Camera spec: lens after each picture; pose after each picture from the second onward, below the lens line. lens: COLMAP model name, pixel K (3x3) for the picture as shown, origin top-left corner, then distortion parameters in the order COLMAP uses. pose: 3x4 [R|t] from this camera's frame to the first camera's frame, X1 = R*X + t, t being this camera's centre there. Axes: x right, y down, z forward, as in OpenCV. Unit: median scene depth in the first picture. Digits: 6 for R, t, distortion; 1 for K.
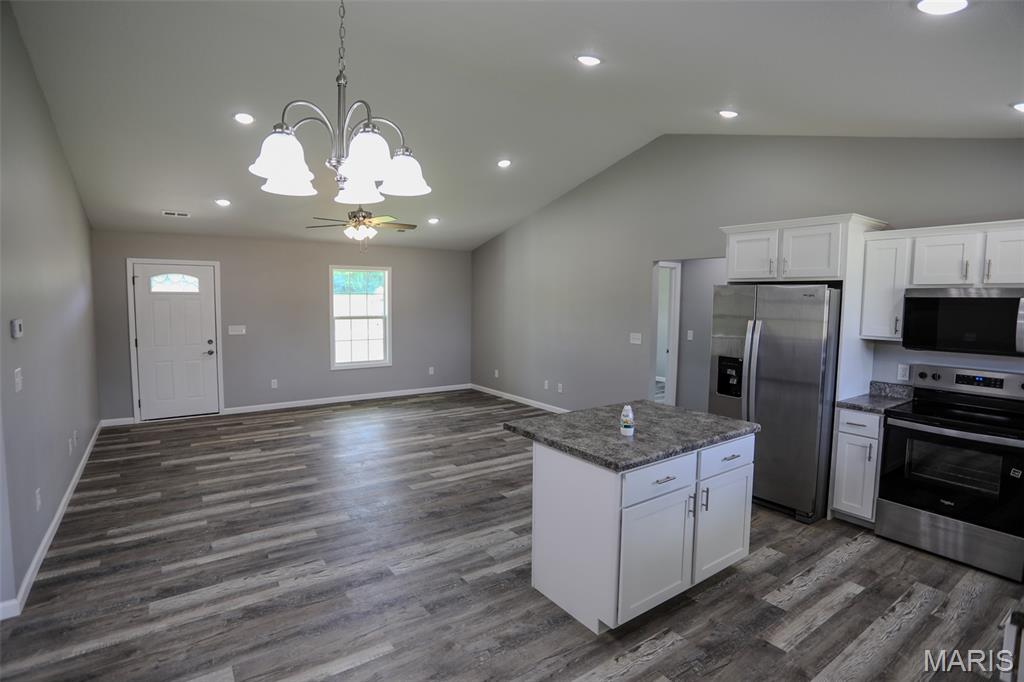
lens RADIAL K [[510.8, 0, 512.0], [0, 510.8, 341.0], [0, 0, 1]] dist [-0.064600, 0.024499]
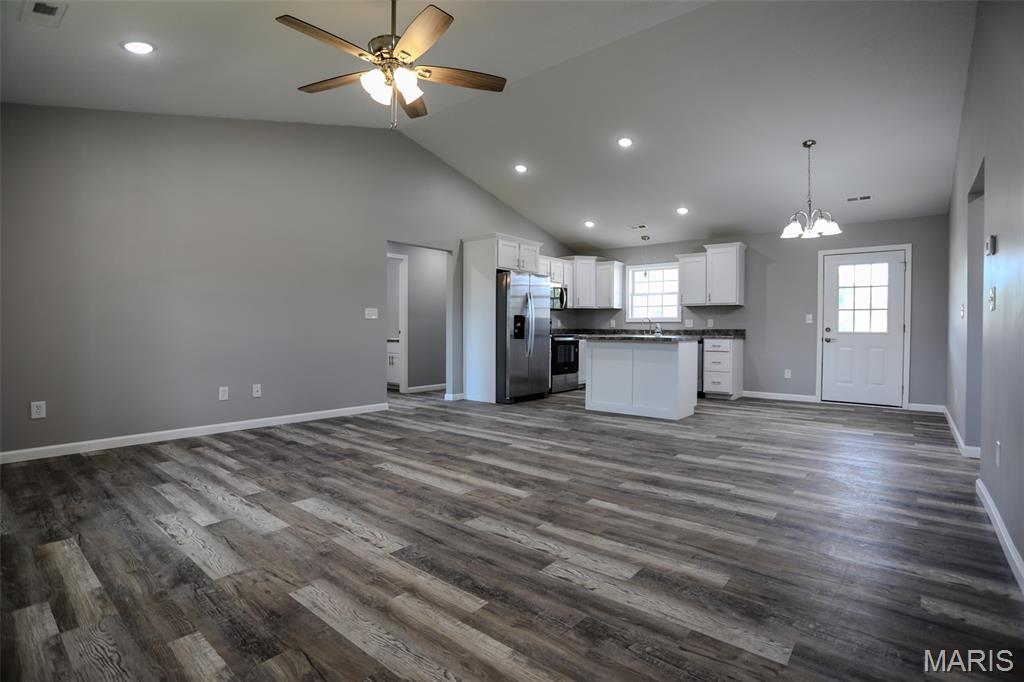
lens RADIAL K [[493.0, 0, 516.0], [0, 493.0, 341.7], [0, 0, 1]] dist [-0.058007, 0.023110]
pose [[-0.269741, -0.032901, 0.962371, -1.368744], [0.075891, 0.995581, 0.055307, 0.035410], [-0.959938, 0.087954, -0.266052, 1.784327]]
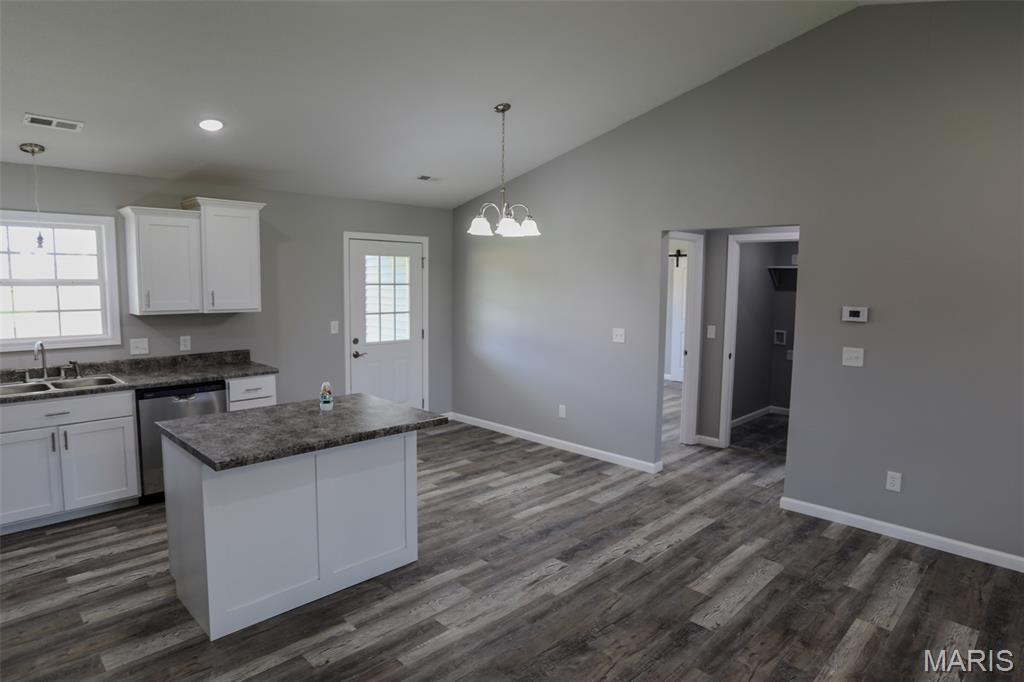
lens RADIAL K [[593.6, 0, 510.9], [0, 593.6, 343.7], [0, 0, 1]] dist [-0.036921, 0.001632]
pose [[-0.984682, 0.000492, -0.174358, 0.052898], [-0.034142, 0.980094, 0.195578, -0.166632], [0.170983, 0.198535, -0.965064, 1.835938]]
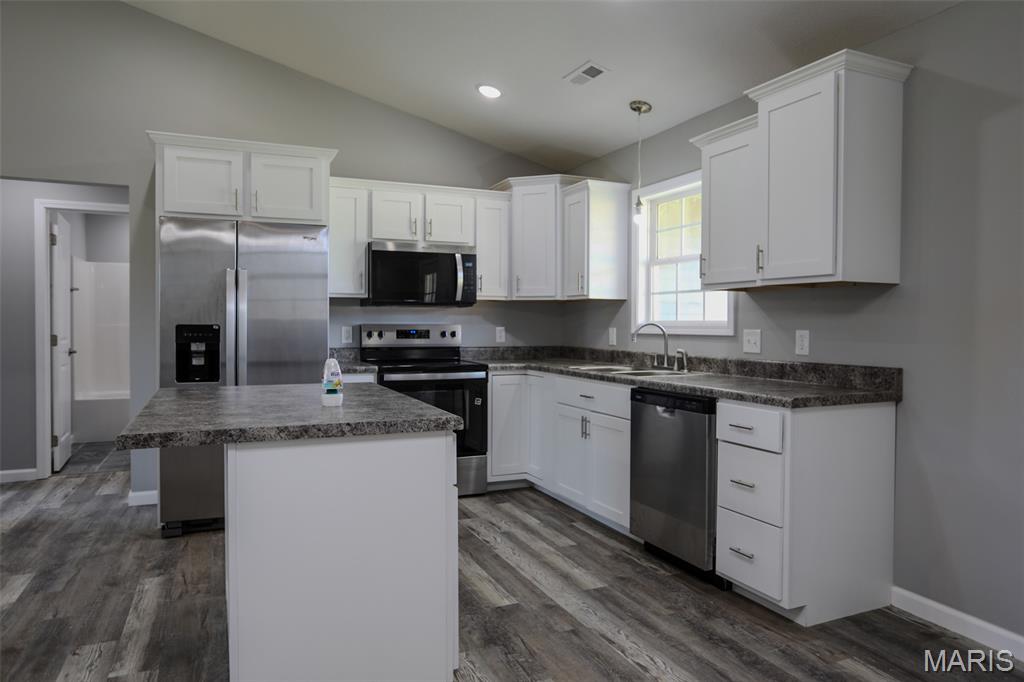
lens RADIAL K [[659.5, 0, 511.2], [0, 659.5, 340.0], [0, 0, 1]] dist [-0.028355, 0.001634]
pose [[0.198532, -0.033246, 0.979530, -0.425371], [0.083762, 0.996343, 0.016840, 0.089871], [-0.976509, 0.078704, 0.200590, 0.512031]]
